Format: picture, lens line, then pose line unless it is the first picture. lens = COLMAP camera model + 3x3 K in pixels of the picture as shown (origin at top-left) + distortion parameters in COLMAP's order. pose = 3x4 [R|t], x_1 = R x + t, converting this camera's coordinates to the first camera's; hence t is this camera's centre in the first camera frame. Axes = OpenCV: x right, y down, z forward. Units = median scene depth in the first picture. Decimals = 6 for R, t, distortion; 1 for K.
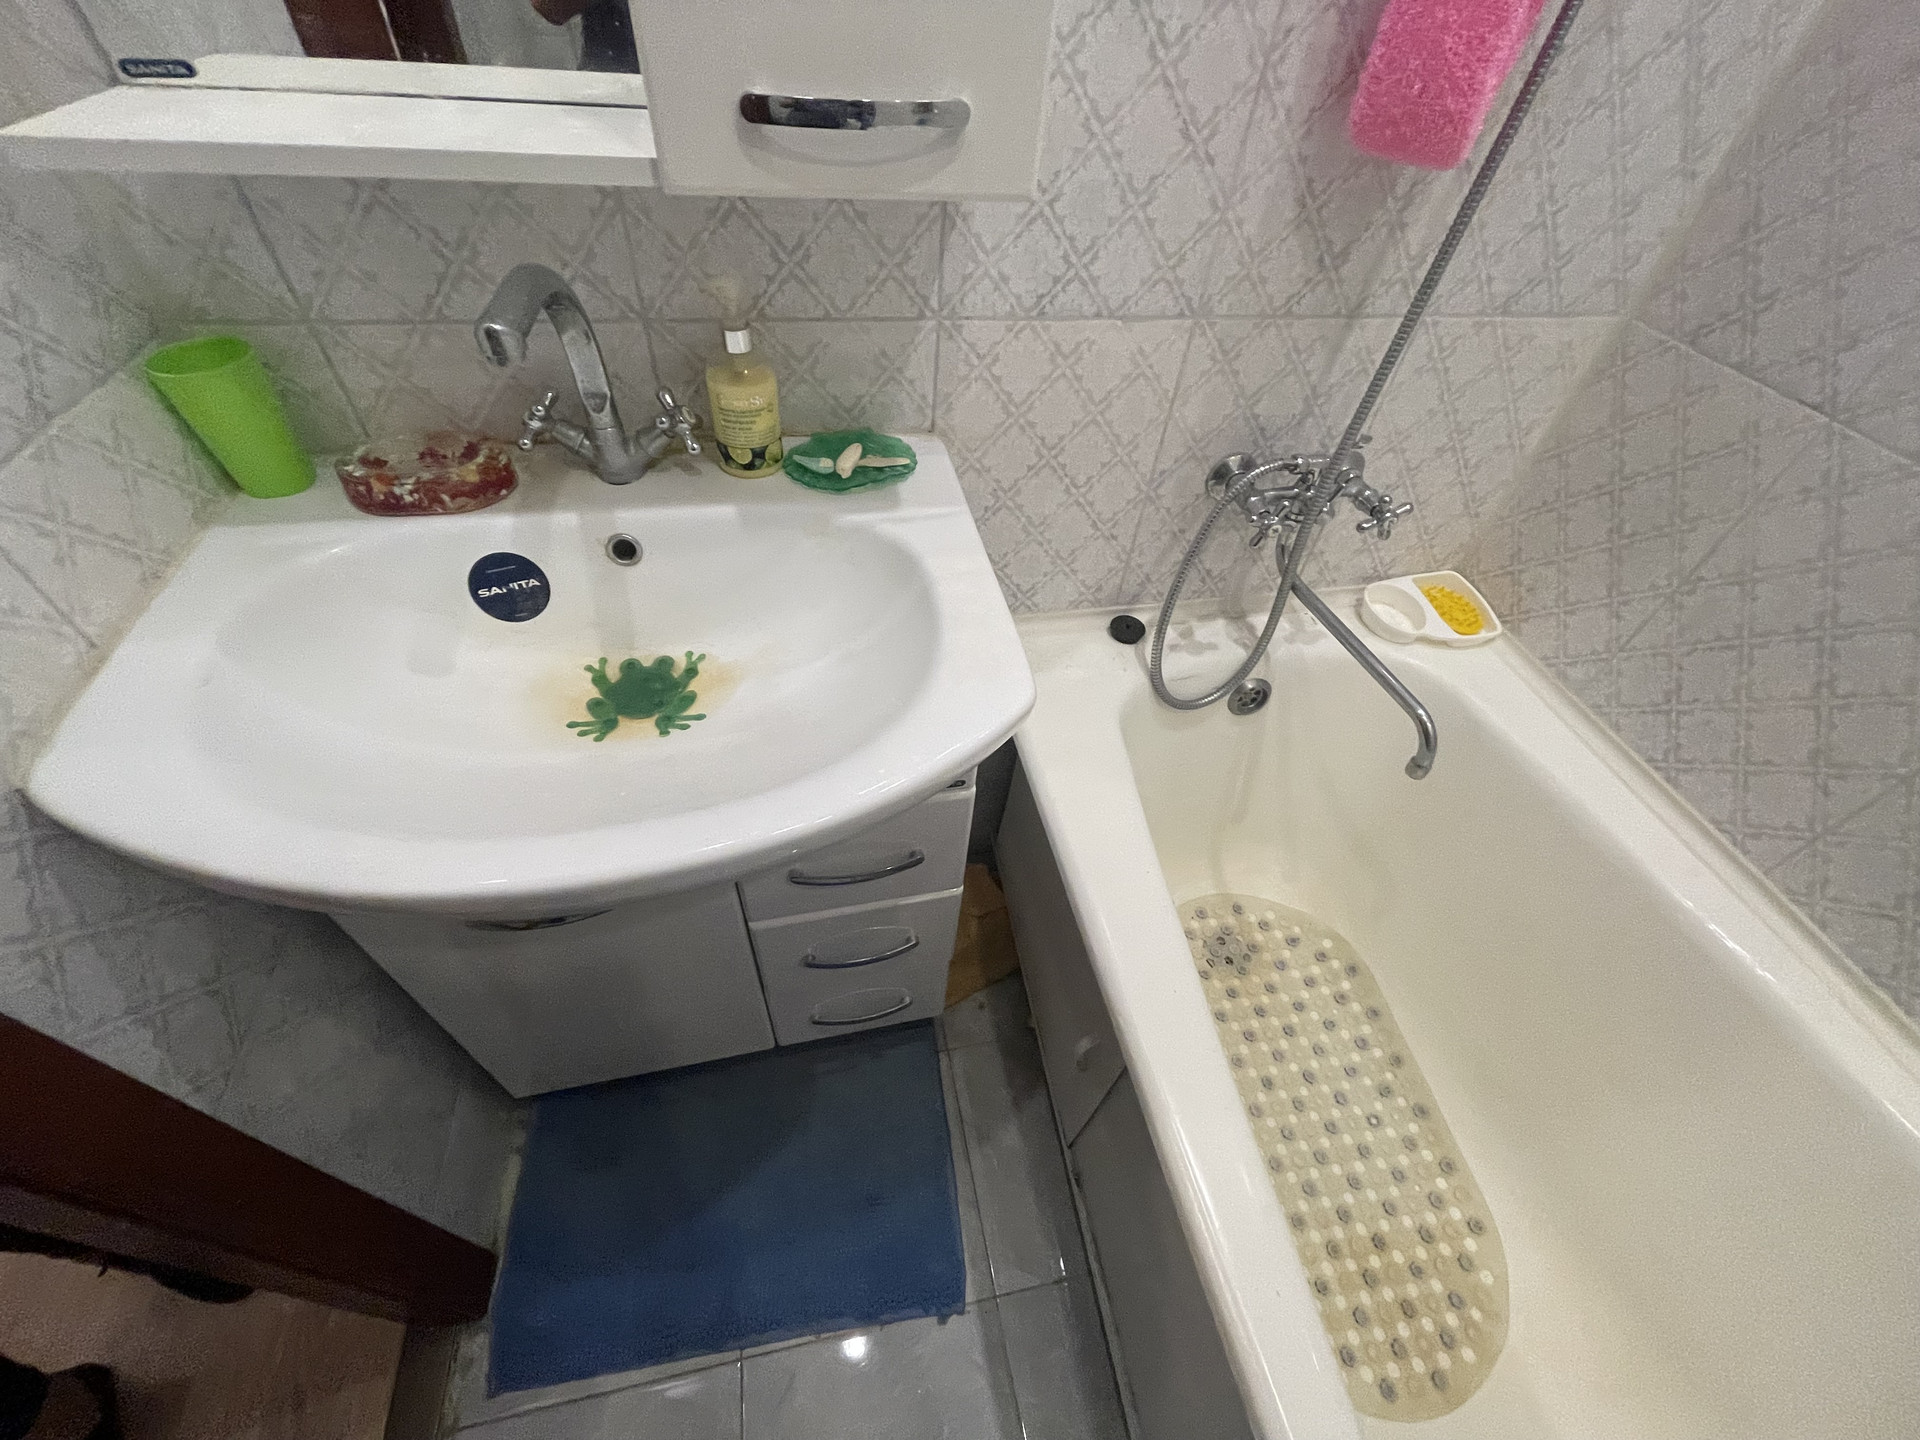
lens RADIAL K [[777.8, 0, 954.9], [0, 777.8, 723.2], [0, 0, 1]] dist [-0.003076, 0.001499]
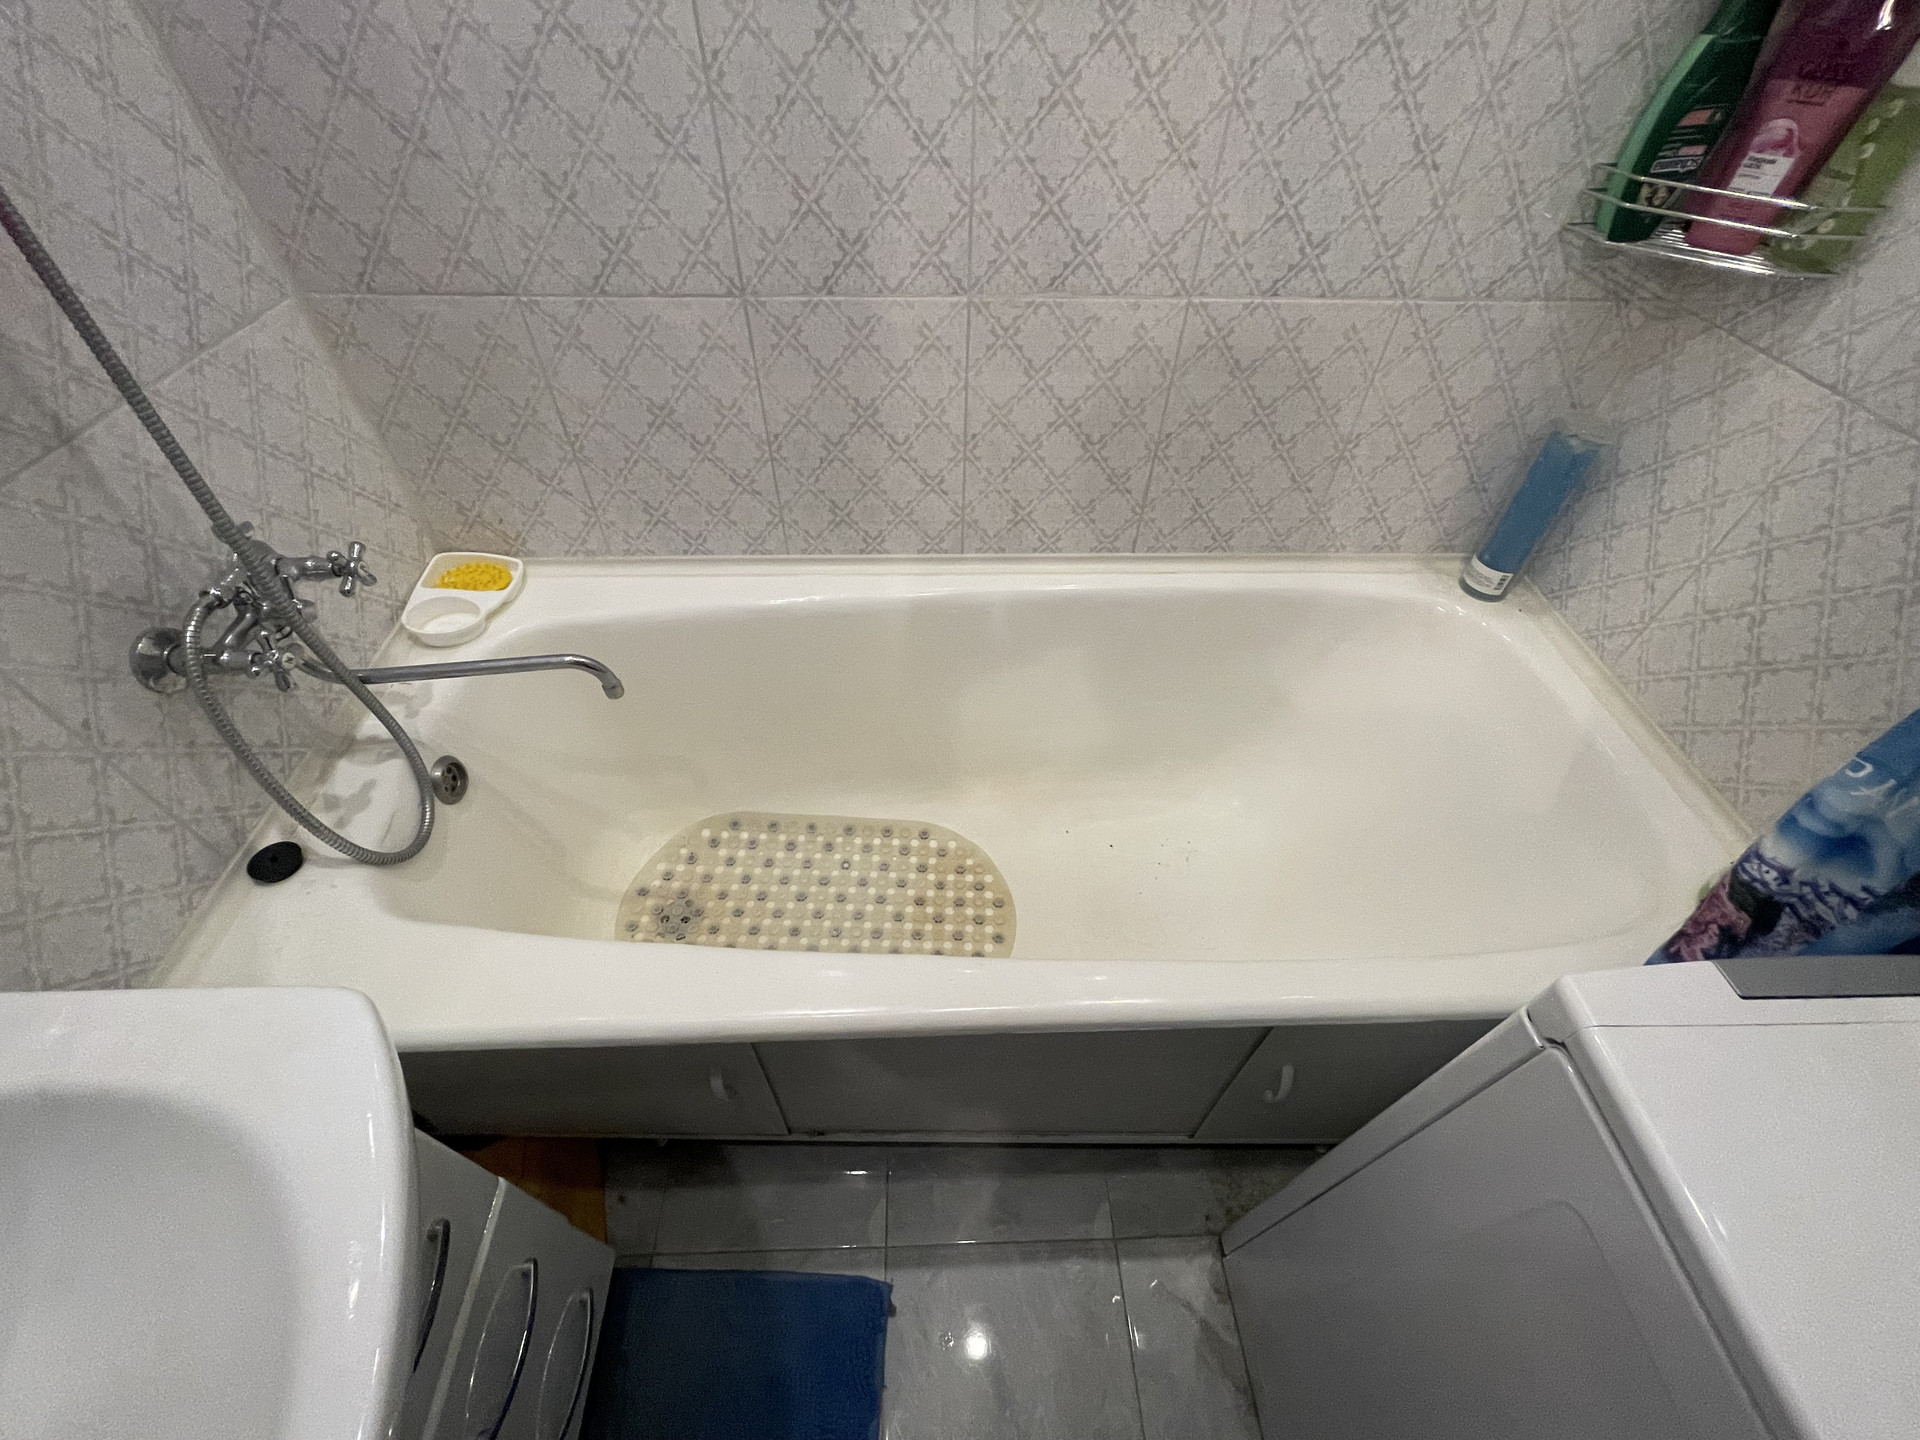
lens RADIAL K [[777.8, 0, 956.5], [0, 777.8, 721.8], [0, 0, 1]] dist [-0.003076, 0.001499]
pose [[0.166668, -0.763256, 0.624229, -0.052414], [0.717954, 0.527875, 0.453751, -0.068288], [-0.675843, 0.372542, 0.635963, -0.021650]]
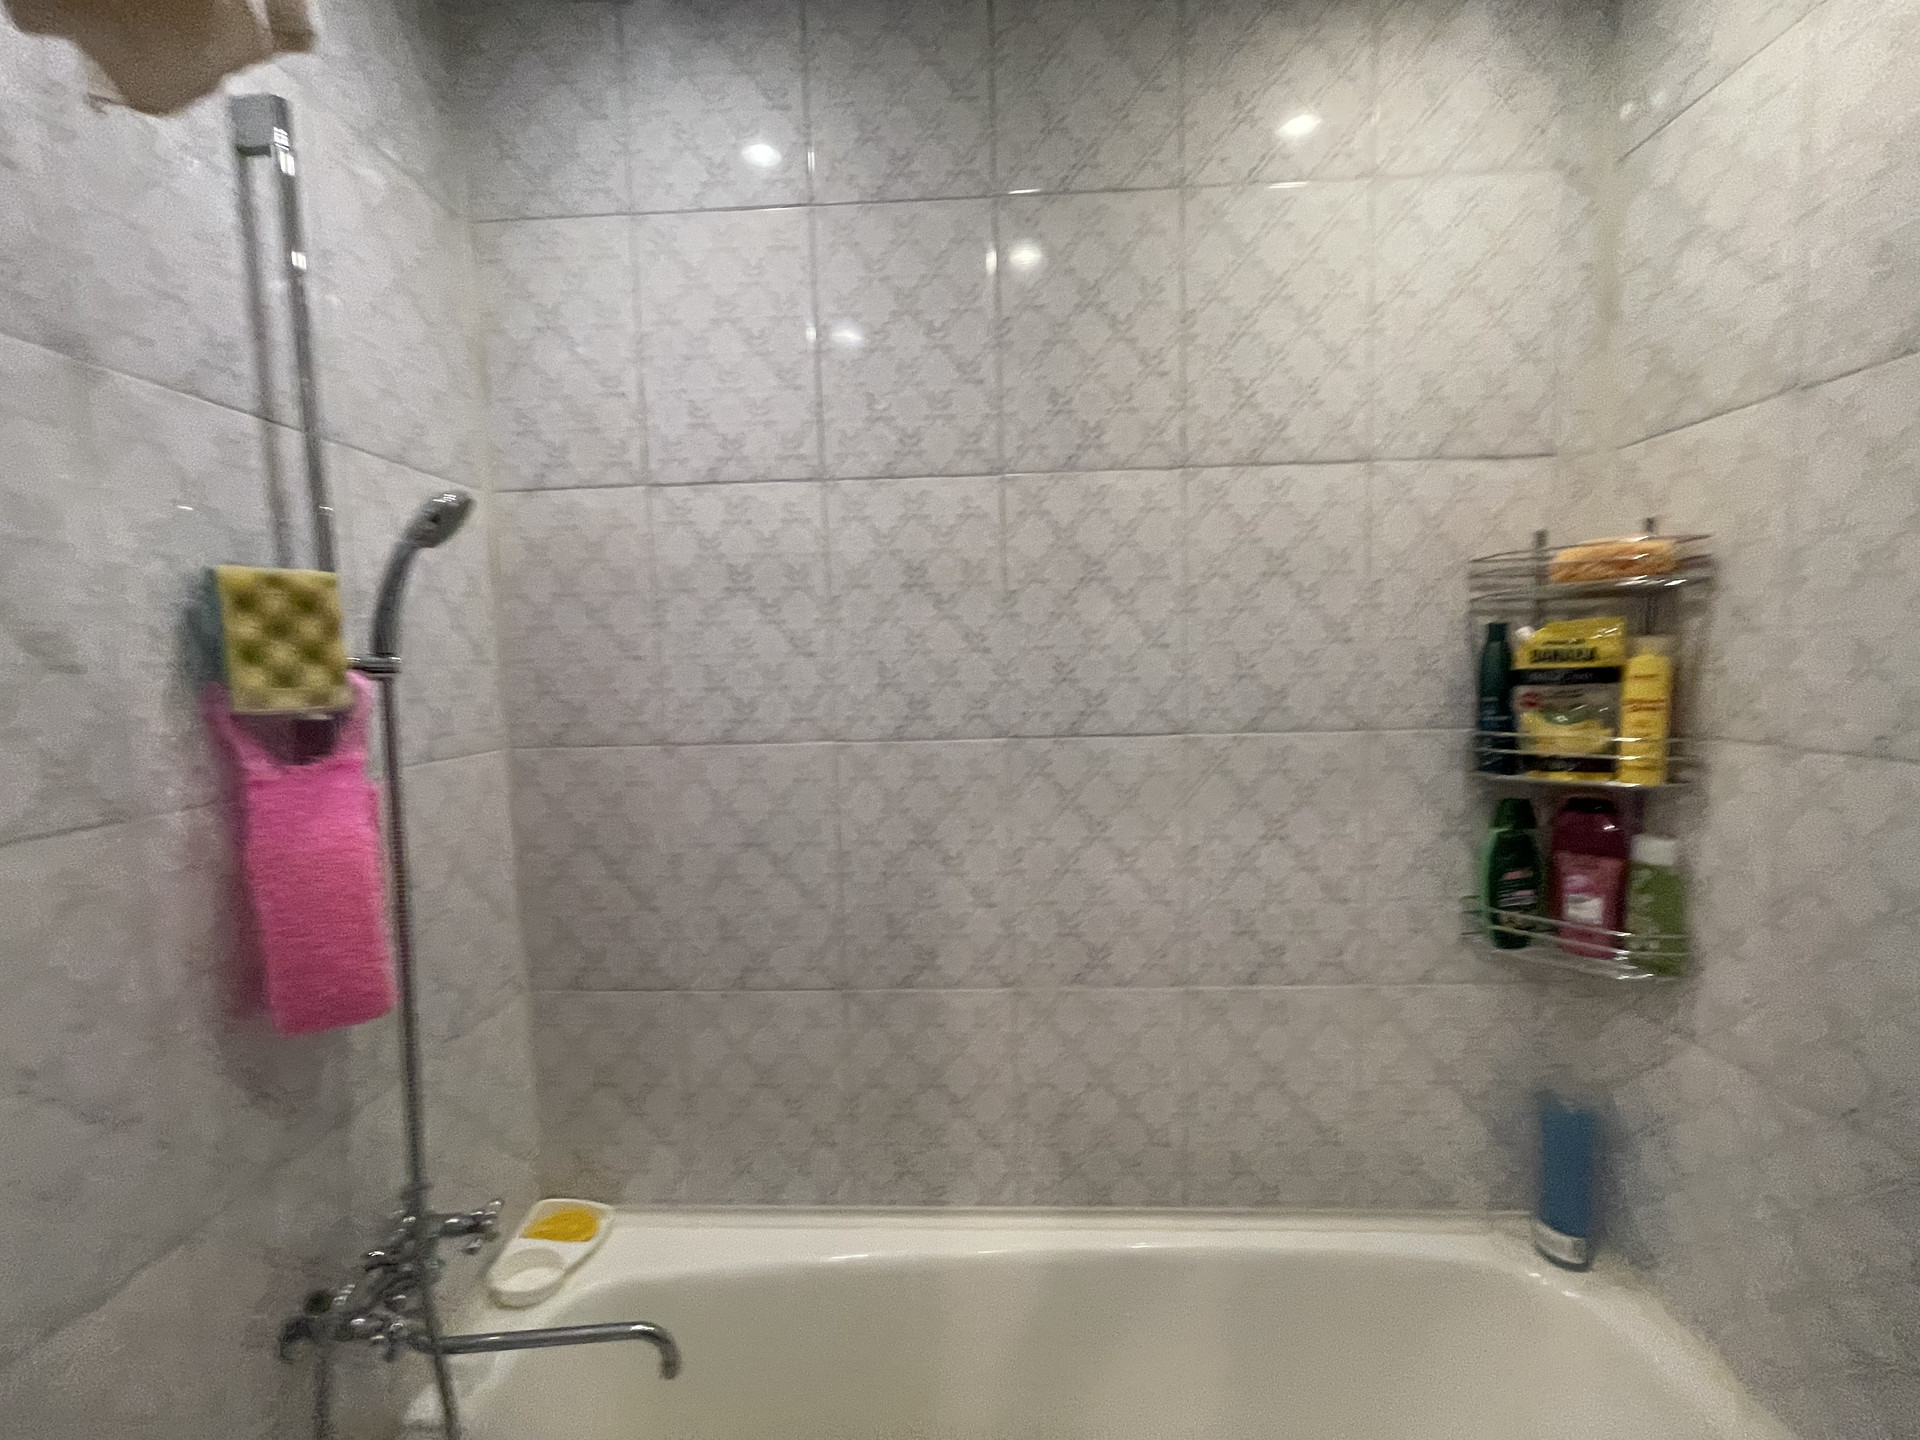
lens RADIAL K [[777.8, 0, 953.1], [0, 777.8, 726.4], [0, 0, 1]] dist [-0.003076, 0.001499]
pose [[0.238972, -0.159605, 0.957820, -0.220139], [0.740274, 0.668294, -0.073335, -0.166815], [-0.628401, 0.726574, 0.277855, -0.222802]]
